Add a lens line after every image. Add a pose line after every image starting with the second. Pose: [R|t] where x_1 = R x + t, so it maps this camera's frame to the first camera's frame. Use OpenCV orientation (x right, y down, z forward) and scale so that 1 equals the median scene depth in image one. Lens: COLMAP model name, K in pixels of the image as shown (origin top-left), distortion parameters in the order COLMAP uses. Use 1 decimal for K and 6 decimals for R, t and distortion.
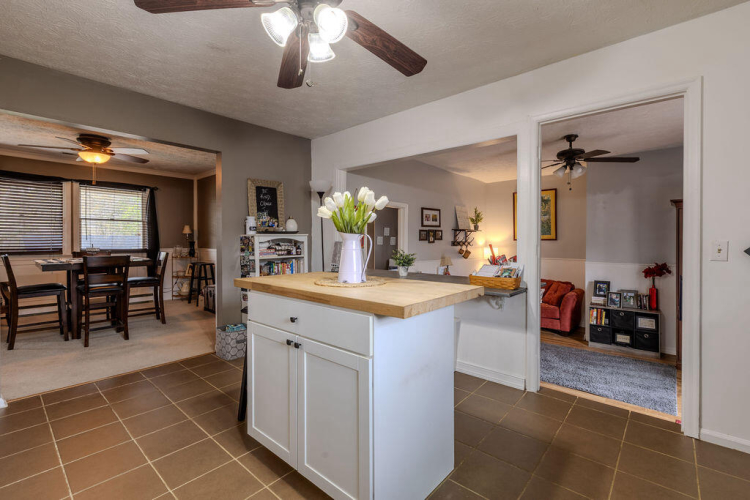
lens RADIAL K [[341.6, 0, 375.5], [0, 341.6, 245.8], [0, 0, 1]] dist [0.009693, -0.000870]
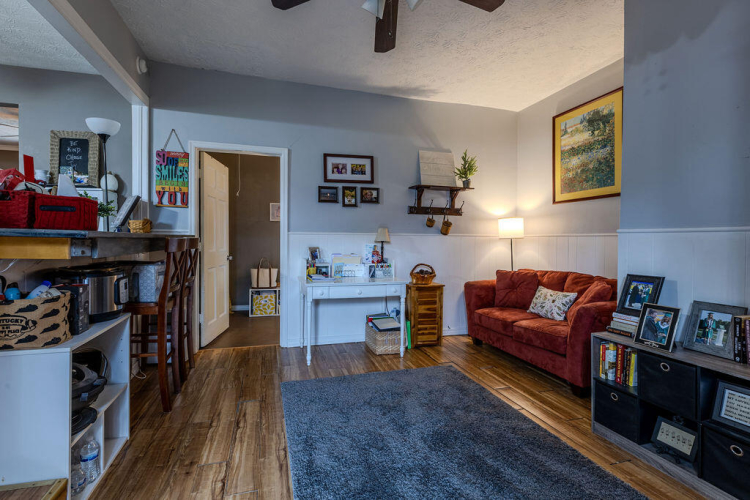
lens RADIAL K [[341.6, 0, 370.7], [0, 341.6, 246.8], [0, 0, 1]] dist [0.009693, -0.000870]
pose [[0.841289, 0.012869, -0.540432, 0.583818], [-0.010233, 0.999917, 0.007881, 0.067098], [0.540489, -0.001100, 0.841351, 0.481068]]
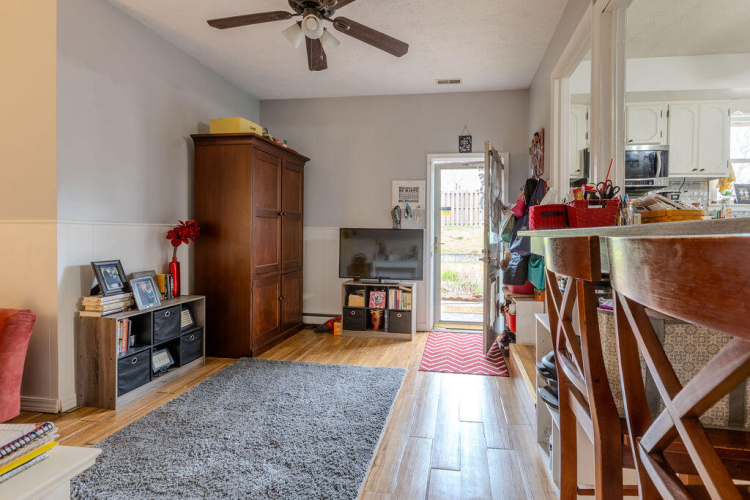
lens RADIAL K [[355.2, 0, 410.4], [0, 355.2, 237.8], [0, 0, 1]] dist [-0.014903, -0.000713]
pose [[-0.533486, -0.014355, 0.845687, 0.036165], [0.004562, 0.999793, 0.019849, 0.061171], [-0.845796, 0.014447, -0.533310, 0.867910]]
